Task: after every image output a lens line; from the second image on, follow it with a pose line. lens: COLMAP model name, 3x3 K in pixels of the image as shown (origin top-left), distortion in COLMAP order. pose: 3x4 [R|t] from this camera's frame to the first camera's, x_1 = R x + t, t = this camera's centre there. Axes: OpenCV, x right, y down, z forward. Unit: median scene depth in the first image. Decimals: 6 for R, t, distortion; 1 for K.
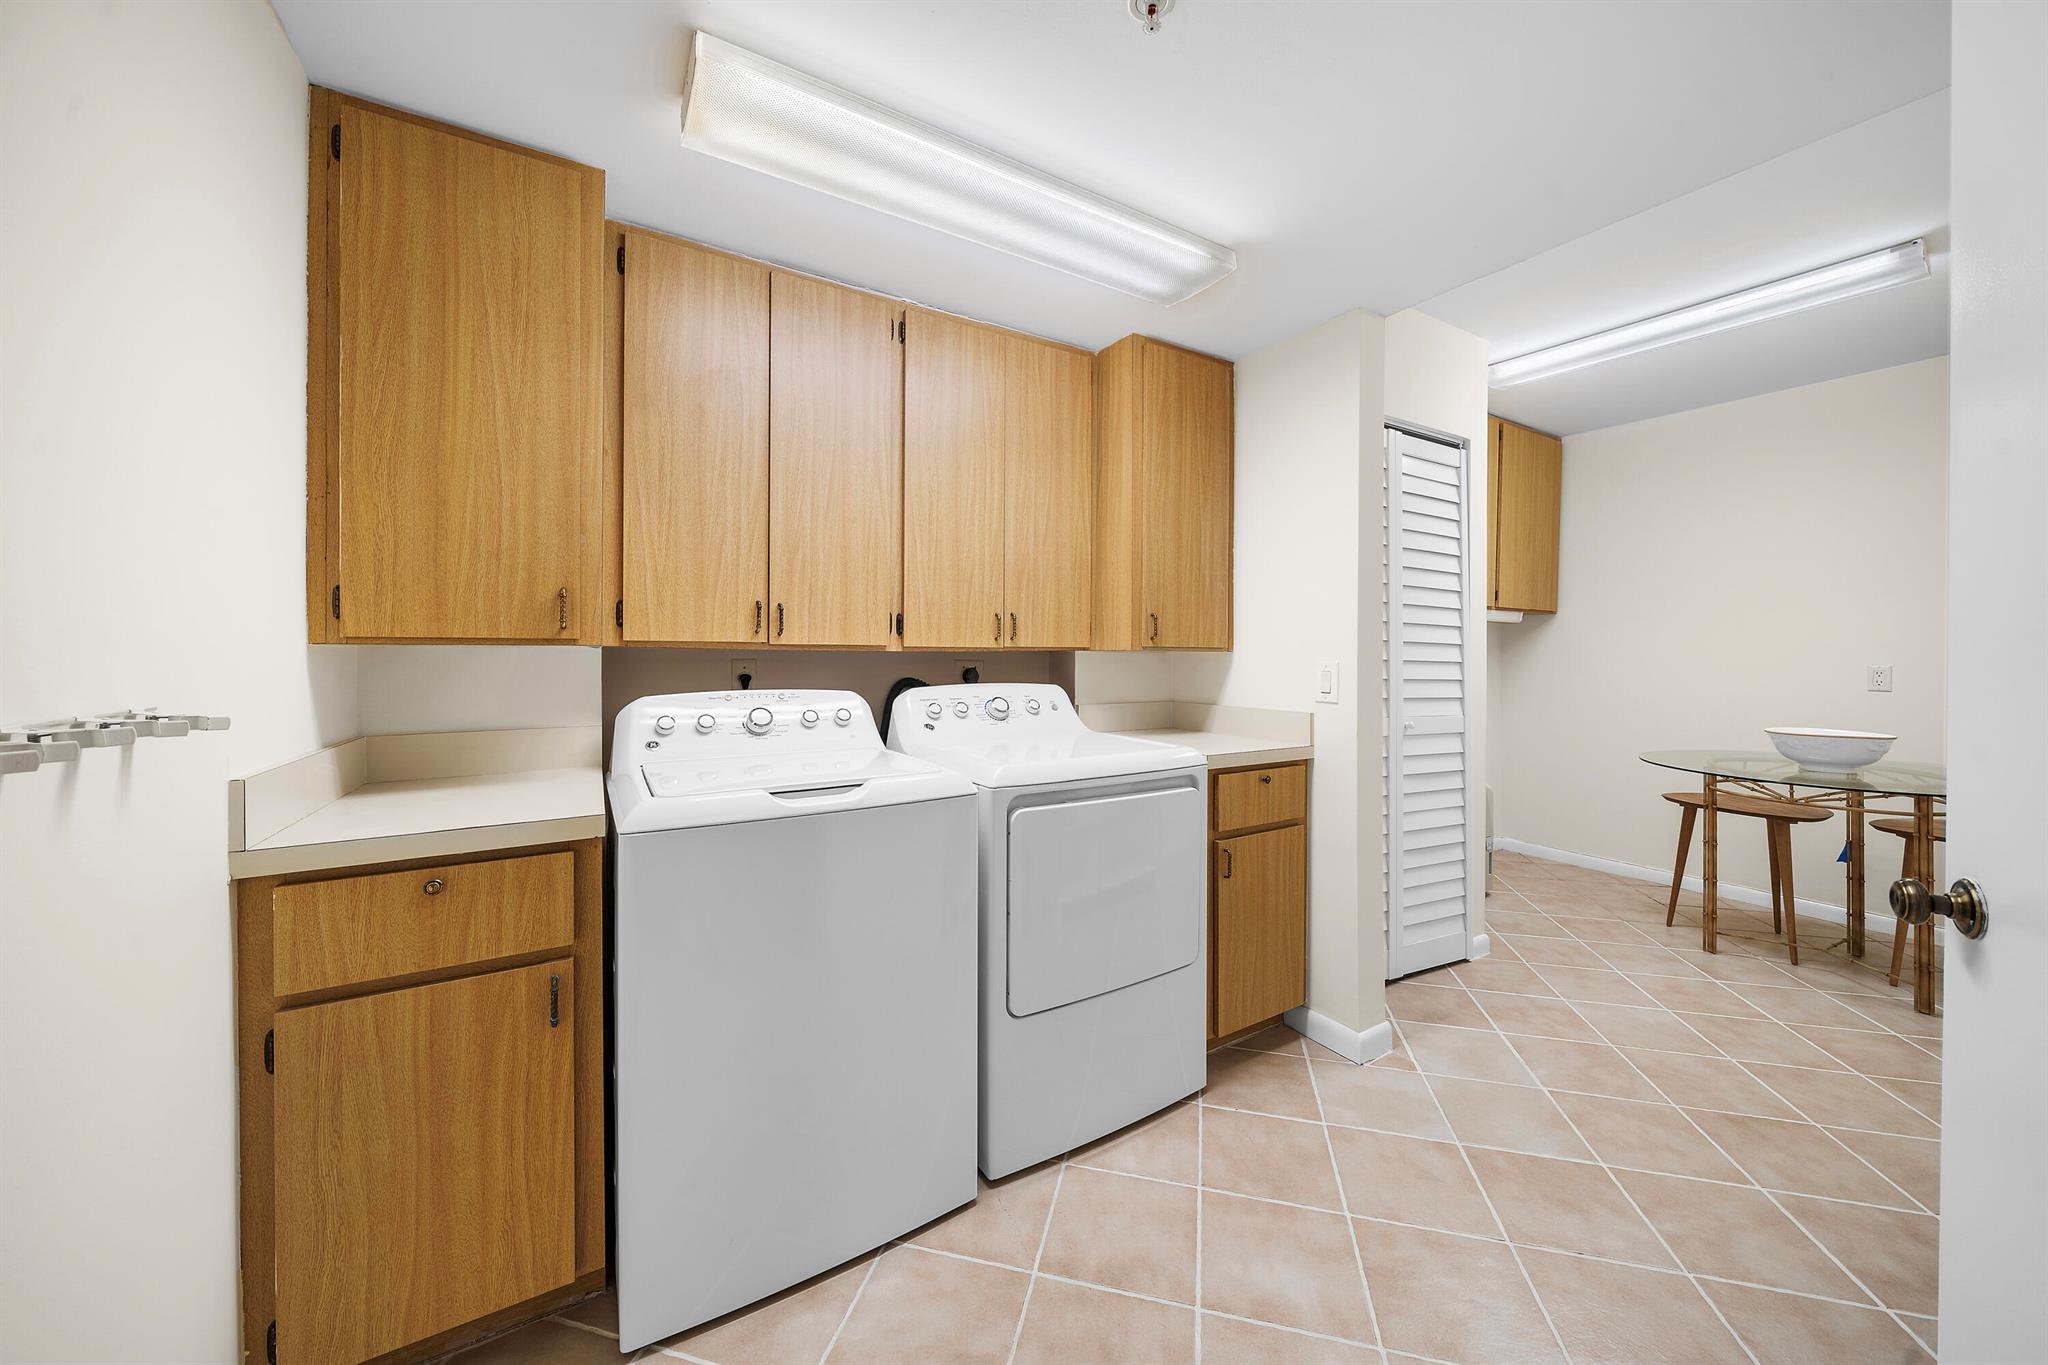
lens RADIAL K [[728.3, 0, 1022.3], [0, 728.3, 662.1], [0, 0, 1]] dist [-0.000432, -0.000030]
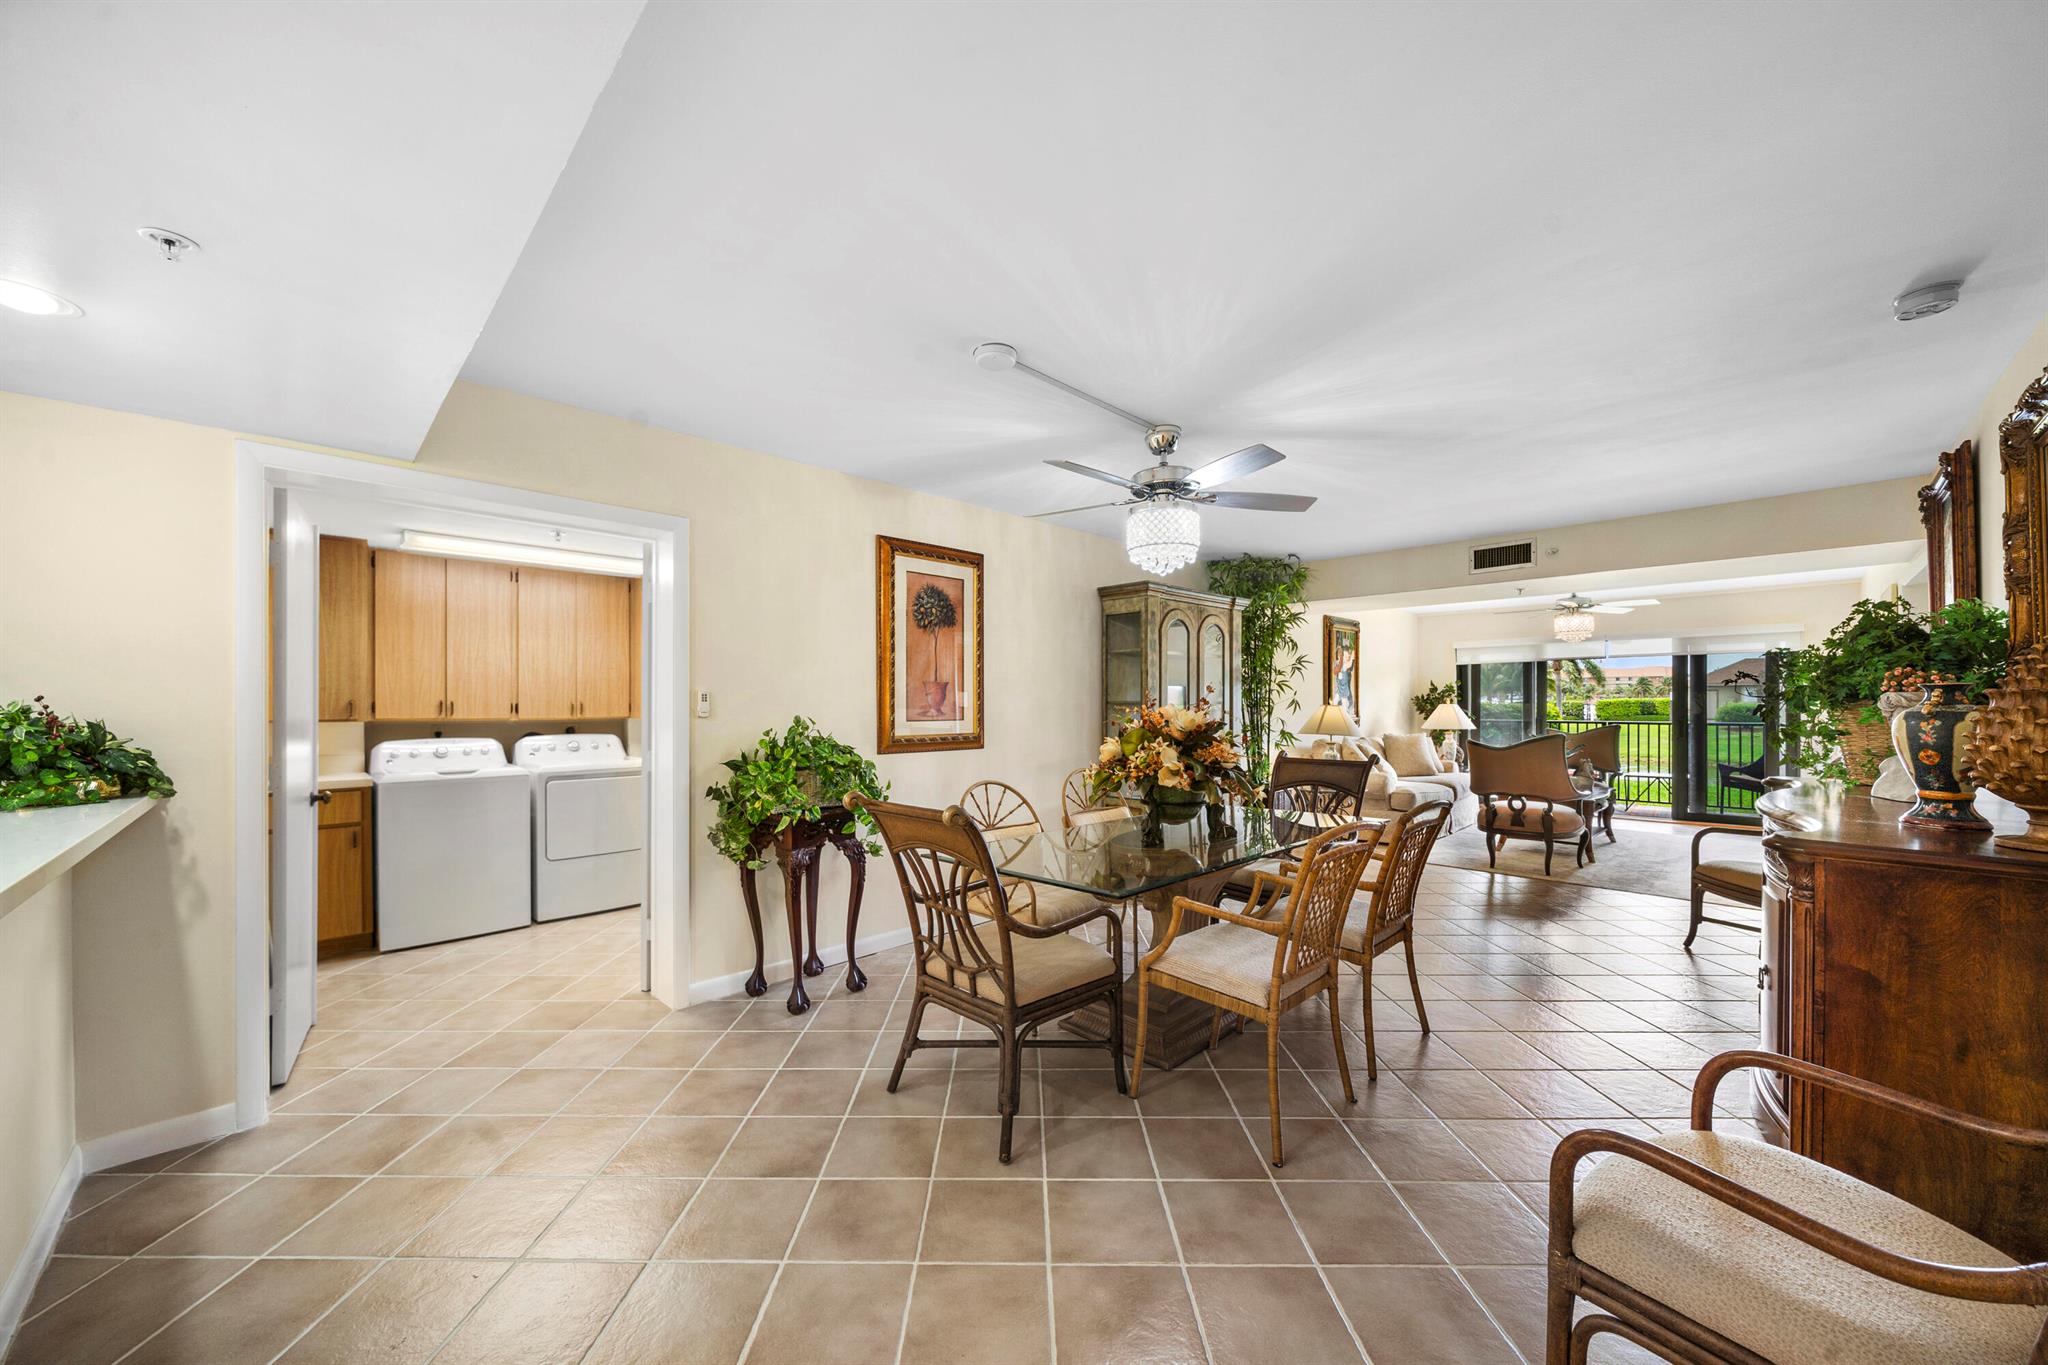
lens RADIAL K [[754.7, 0, 1007.7], [0, 754.7, 706.1], [0, 0, 1]] dist [-0.001850, -0.000145]
pose [[0.973251, -0.008266, 0.229595, 0.823189], [0.010845, 0.999891, -0.009974, -0.022876], [-0.229487, 0.012197, 0.973235, -1.710936]]
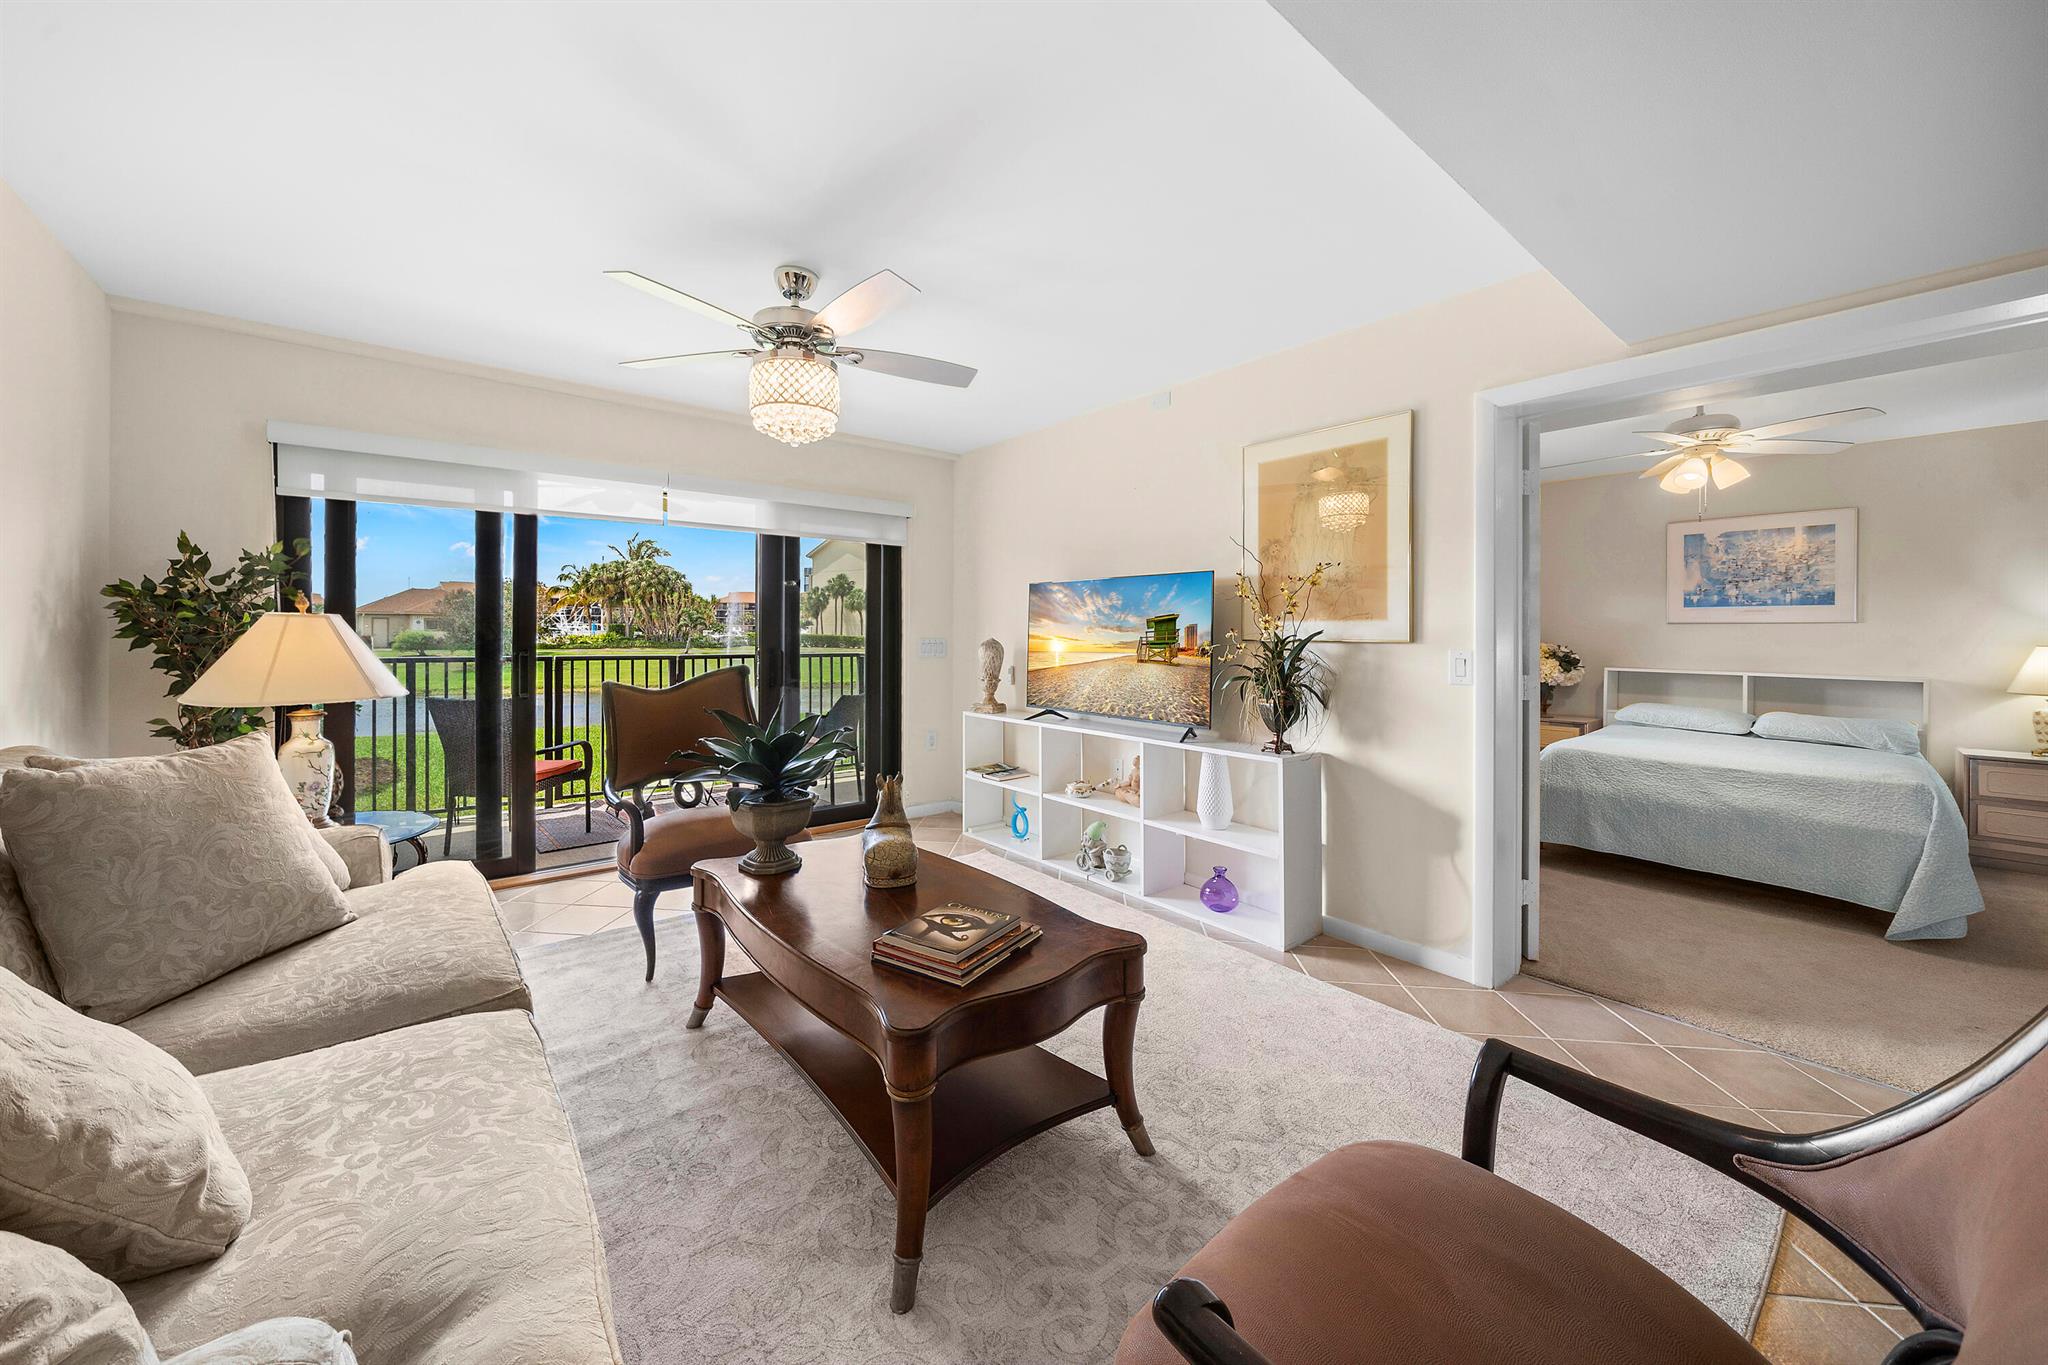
lens RADIAL K [[744.1, 0, 987.3], [0, 744.1, 635.4], [0, 0, 1]] dist [-0.004309, -0.000180]
pose [[-0.125084, -0.006297, 0.992126, 3.068602], [0.007322, 0.999947, 0.007270, -0.012963], [-0.992119, 0.008174, -0.125031, 1.121182]]
